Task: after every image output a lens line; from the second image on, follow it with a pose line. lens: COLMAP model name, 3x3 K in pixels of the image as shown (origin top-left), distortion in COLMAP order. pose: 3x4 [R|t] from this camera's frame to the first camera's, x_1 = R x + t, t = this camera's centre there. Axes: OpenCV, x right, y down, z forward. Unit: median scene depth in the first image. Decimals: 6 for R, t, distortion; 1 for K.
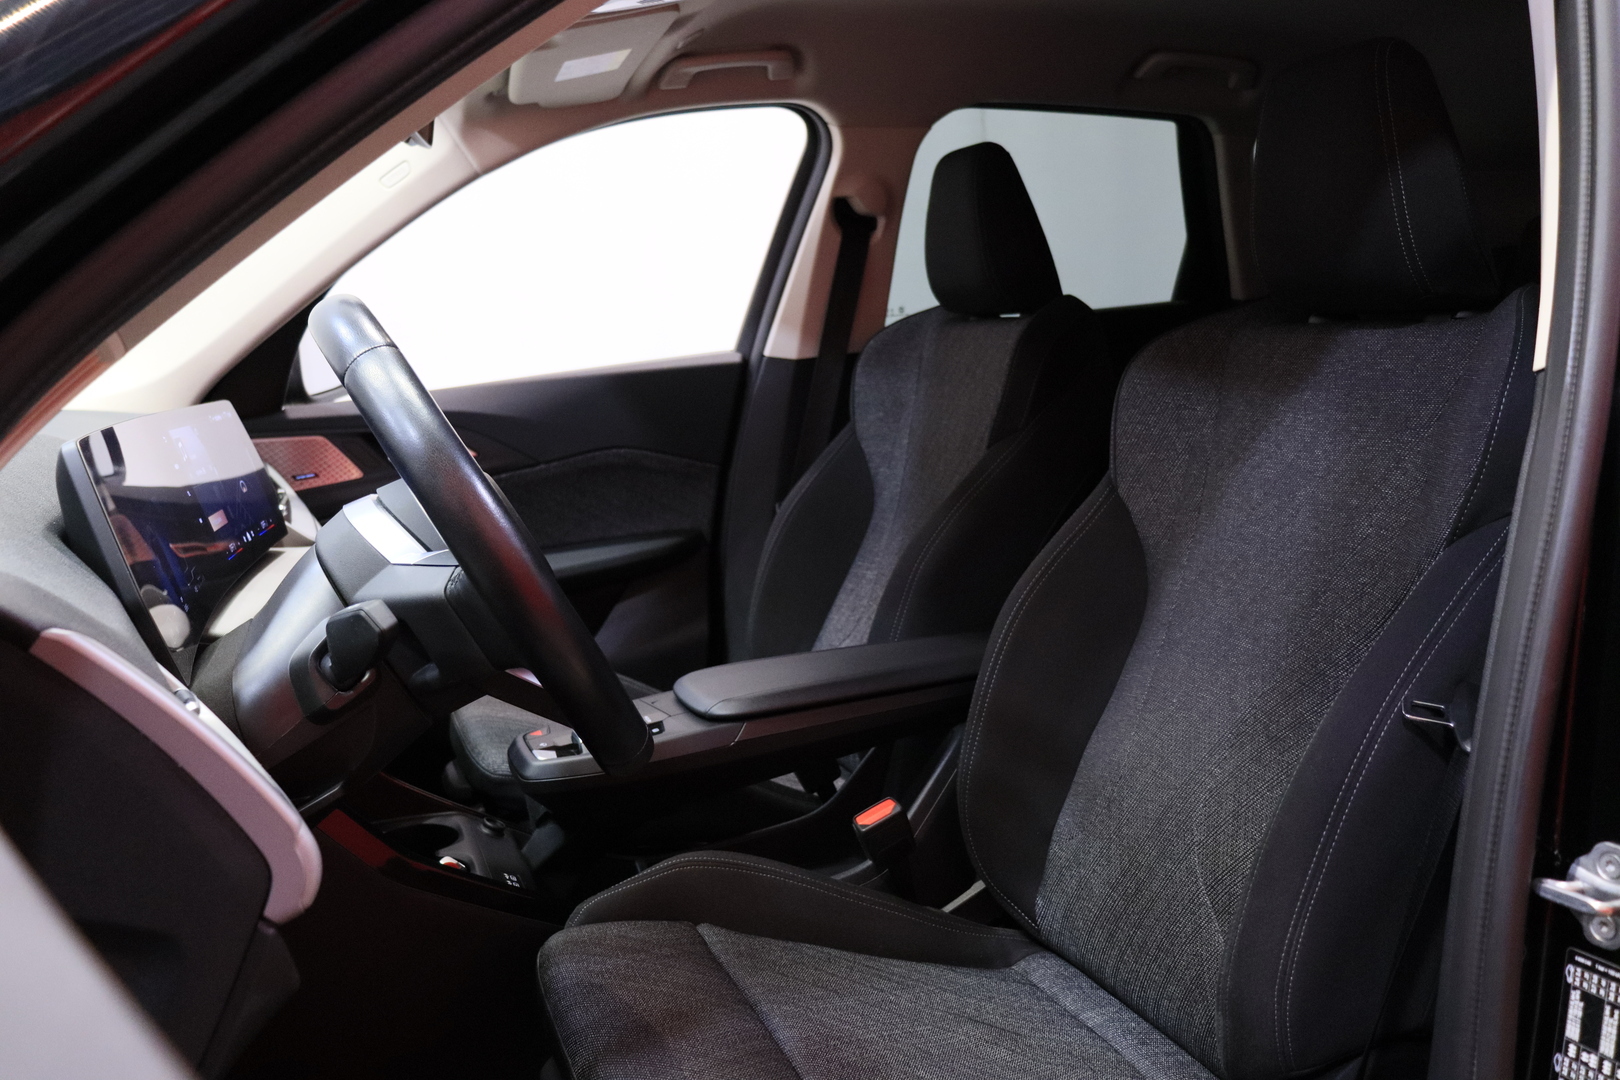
lens RADIAL K [[1353.6, 0, 805.2], [0, 1353.6, 534.7], [0, 0, 1]] dist [-0.166700, 0.130392]
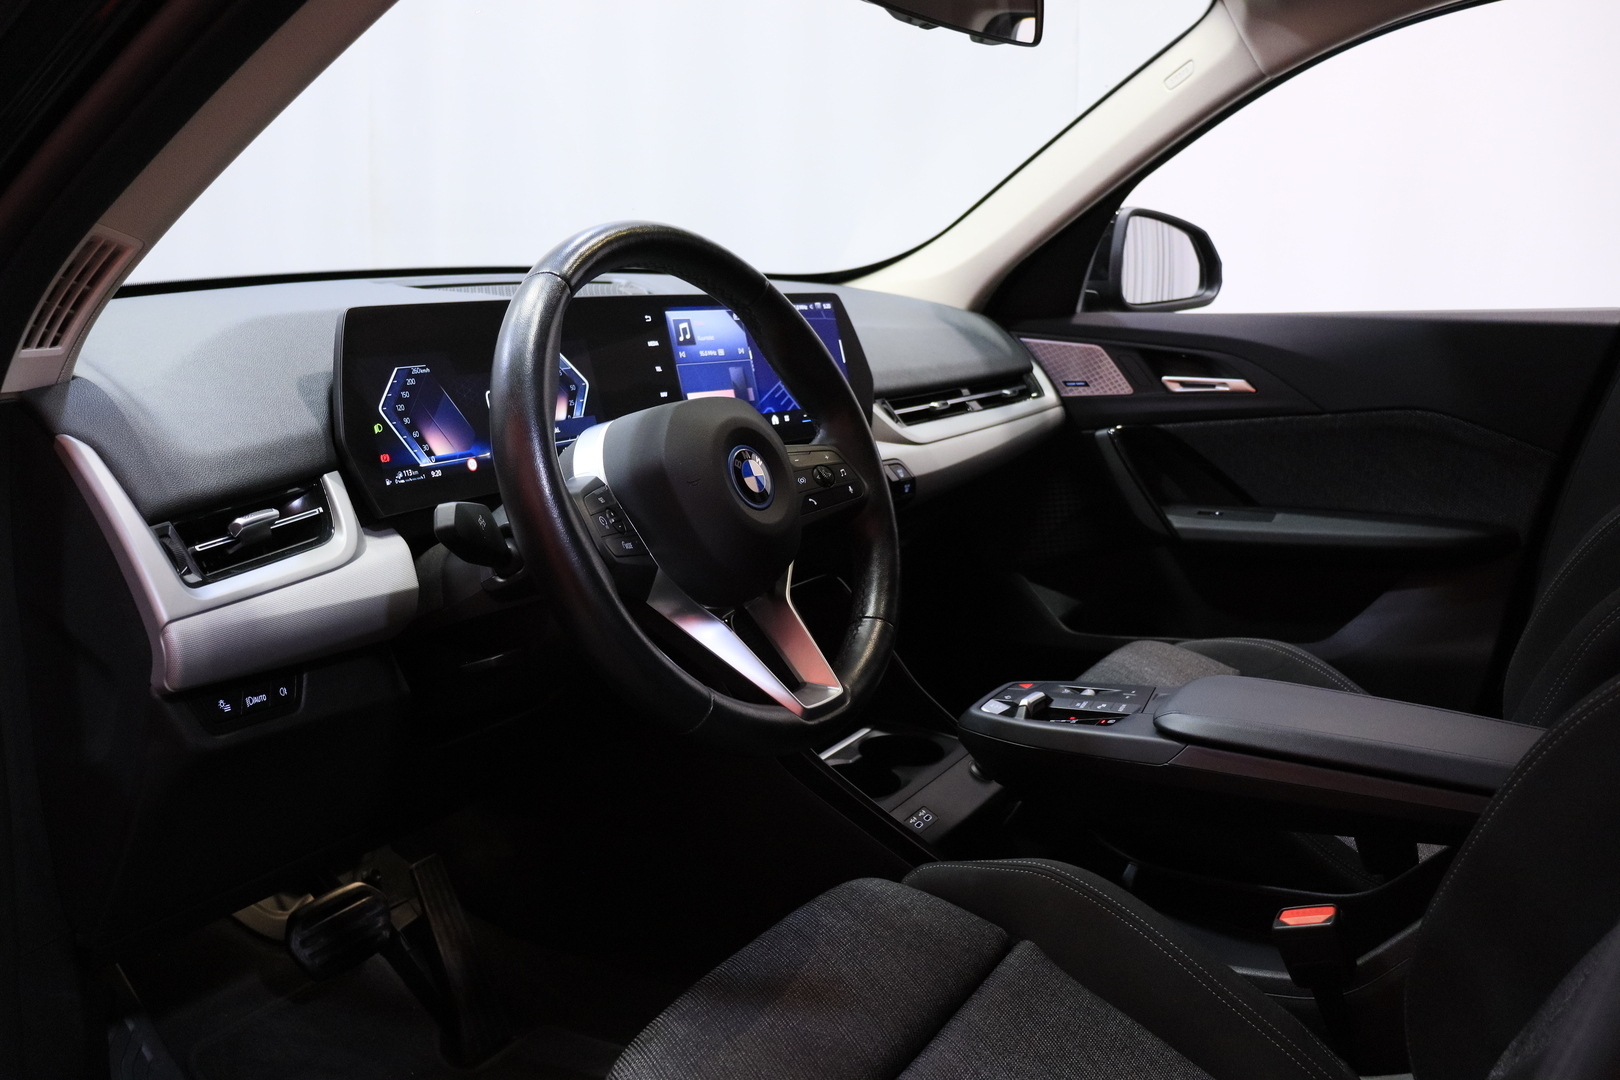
lens RADIAL K [[1353.6, 0, 817.6], [0, 1353.6, 541.7], [0, 0, 1]] dist [-0.166700, 0.130392]
pose [[0.621667, 0.225515, -0.750115, 0.279240], [-0.172228, 0.973576, 0.149960, -0.046107], [0.764112, 0.035966, 0.644080, 0.211337]]
